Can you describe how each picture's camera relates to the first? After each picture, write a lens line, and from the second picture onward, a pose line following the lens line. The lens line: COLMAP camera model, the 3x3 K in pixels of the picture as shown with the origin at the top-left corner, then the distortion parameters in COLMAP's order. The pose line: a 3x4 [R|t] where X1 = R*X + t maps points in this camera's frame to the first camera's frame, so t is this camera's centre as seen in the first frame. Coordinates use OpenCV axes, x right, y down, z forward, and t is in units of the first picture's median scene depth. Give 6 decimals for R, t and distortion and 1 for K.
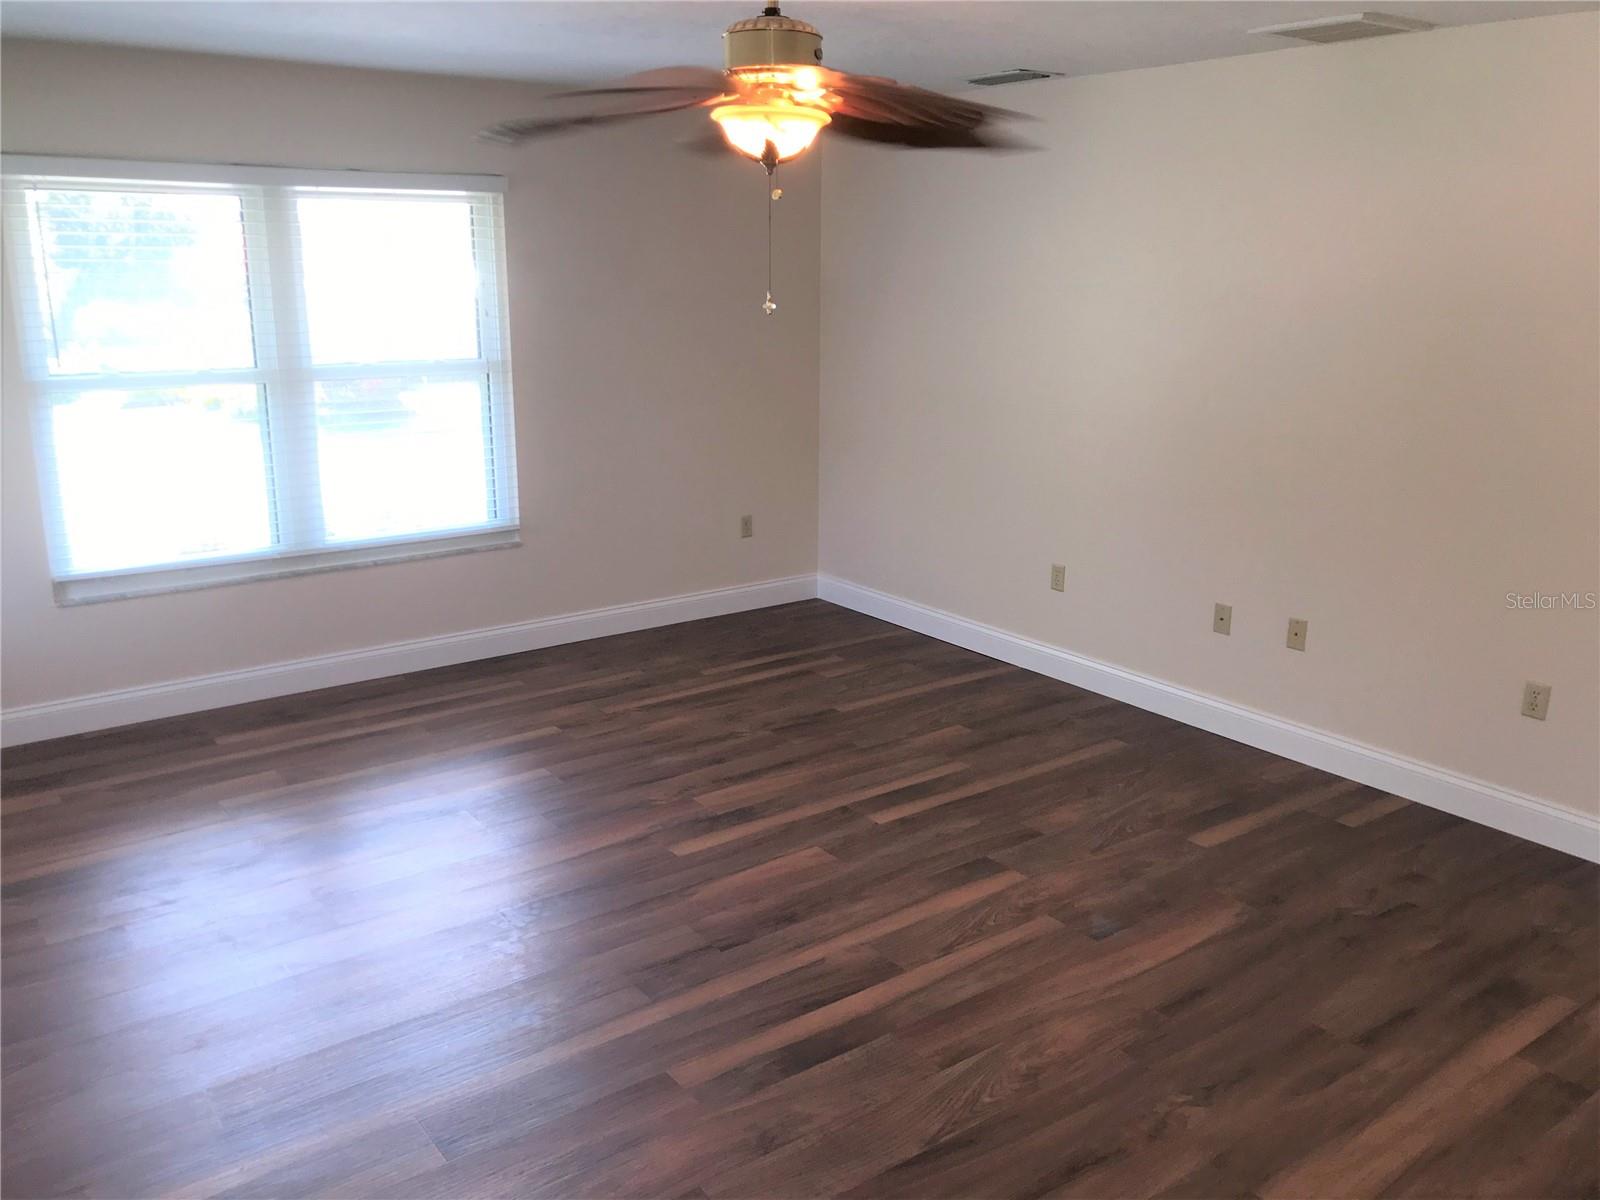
lens RADIAL K [[1316.4, 0, 788.3], [0, 1316.4, 590.1], [0, 0, 1]] dist [0.049993, -0.044048]
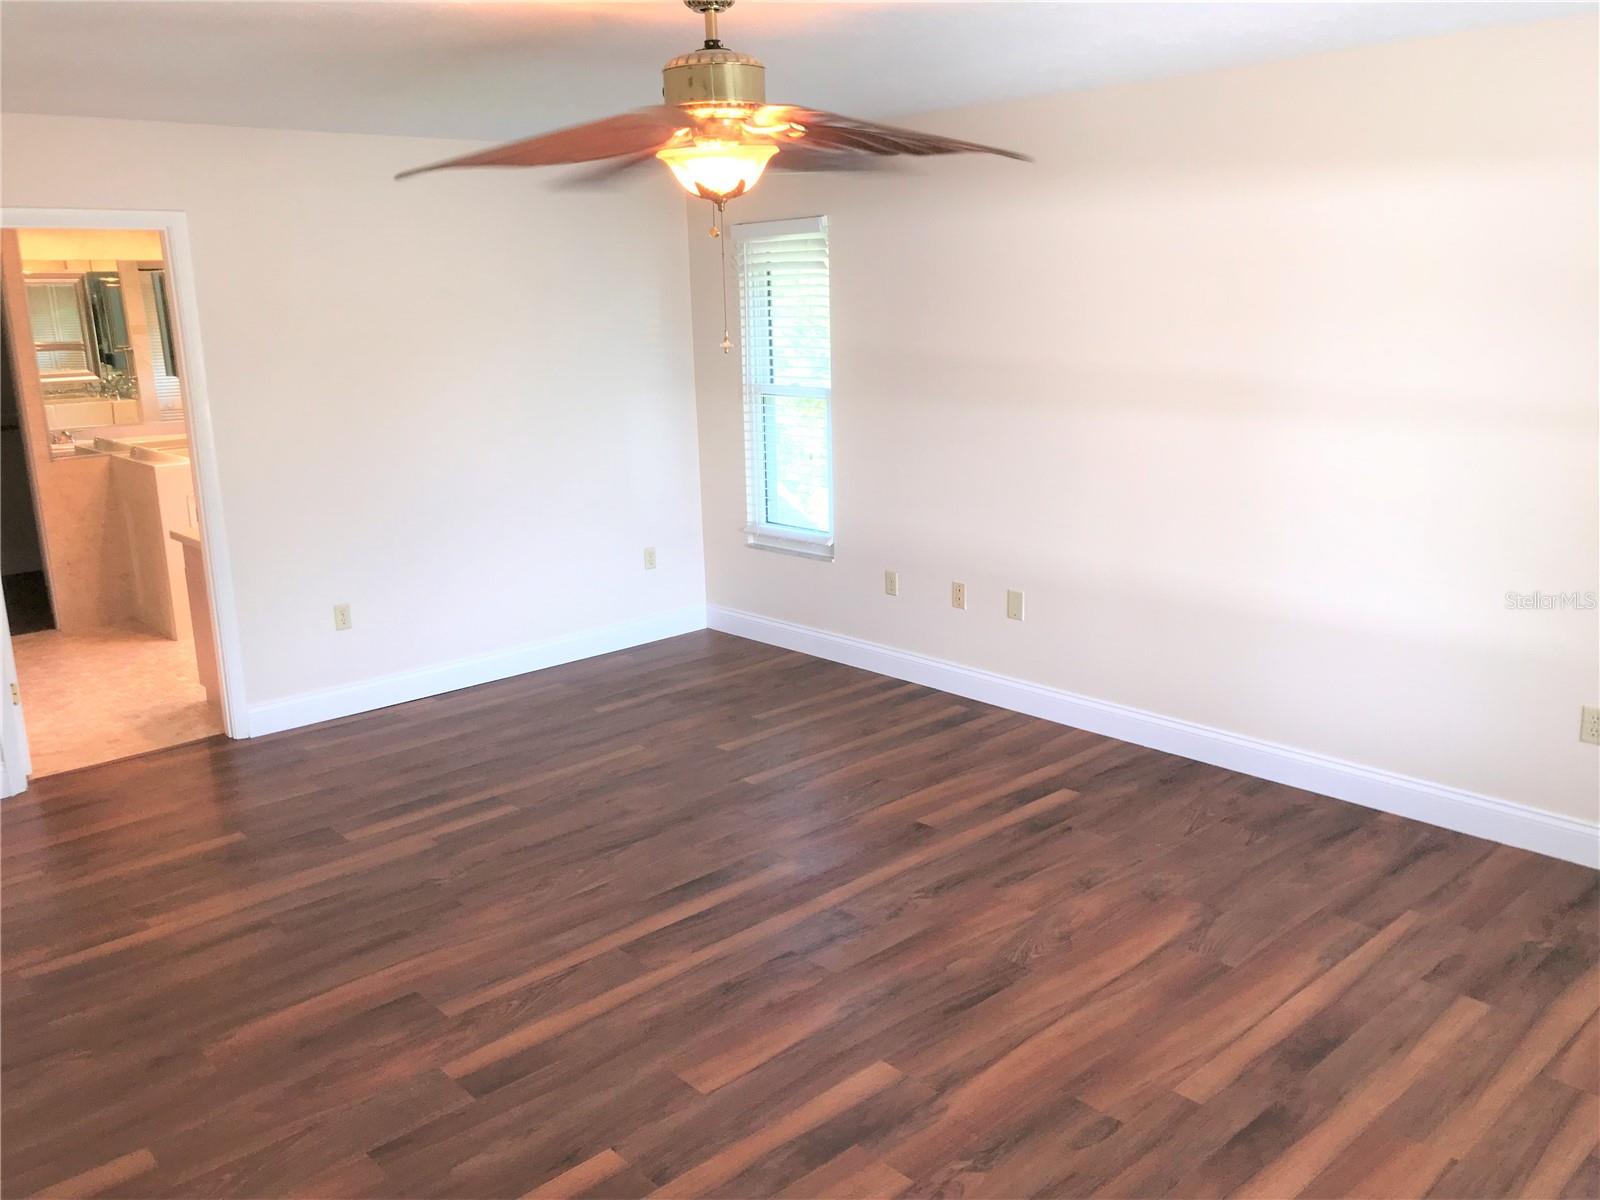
lens RADIAL K [[1296.2, 0, 797.9], [0, 1296.2, 576.9], [0, 0, 1]] dist [0.051423, -0.084288]
pose [[-0.993477, 0.051043, -0.101971, 0.031639], [0.000219, 0.895078, 0.445910, -0.415145], [0.114032, 0.442979, -0.889251, 1.646823]]
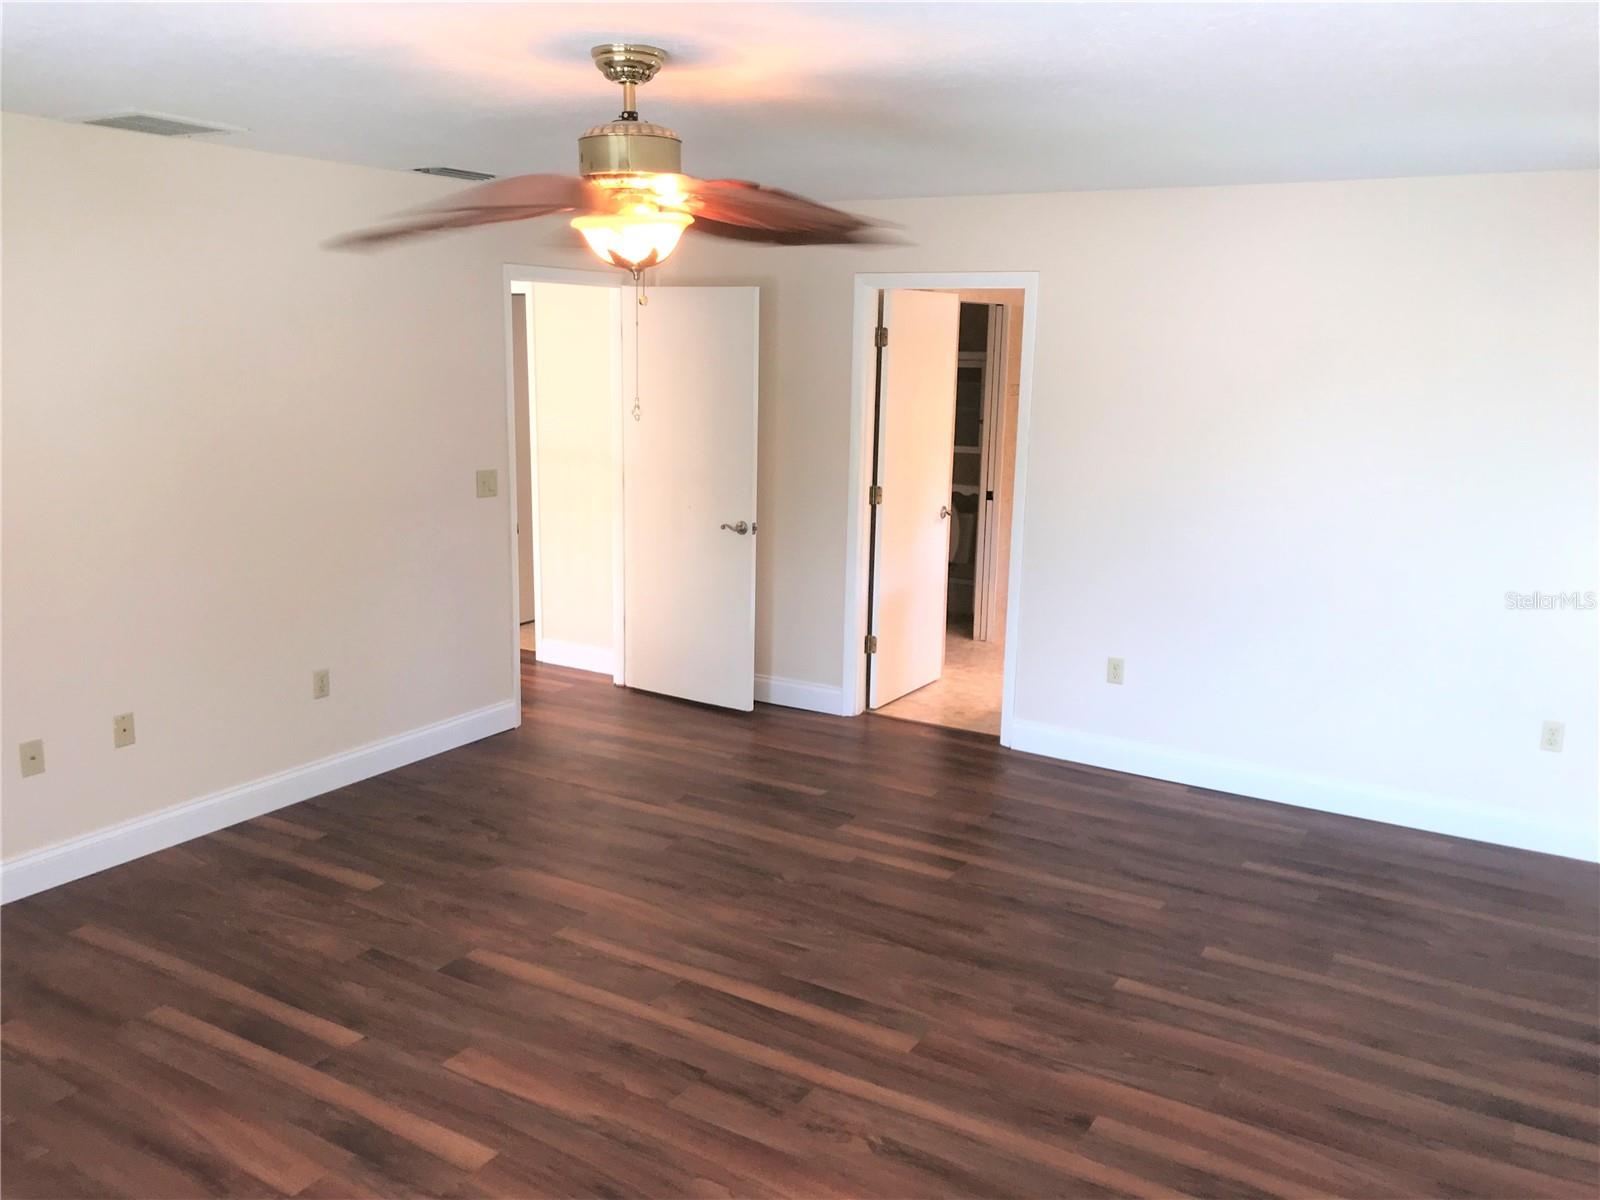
lens RADIAL K [[1316.4, 0, 788.3], [0, 1316.4, 590.1], [0, 0, 1]] dist [0.049993, -0.044048]
pose [[-0.388915, -0.186135, 0.902274, -0.812178], [0.203661, 0.937776, 0.281244, -0.291730], [-0.898481, 0.293139, -0.326807, 1.070829]]
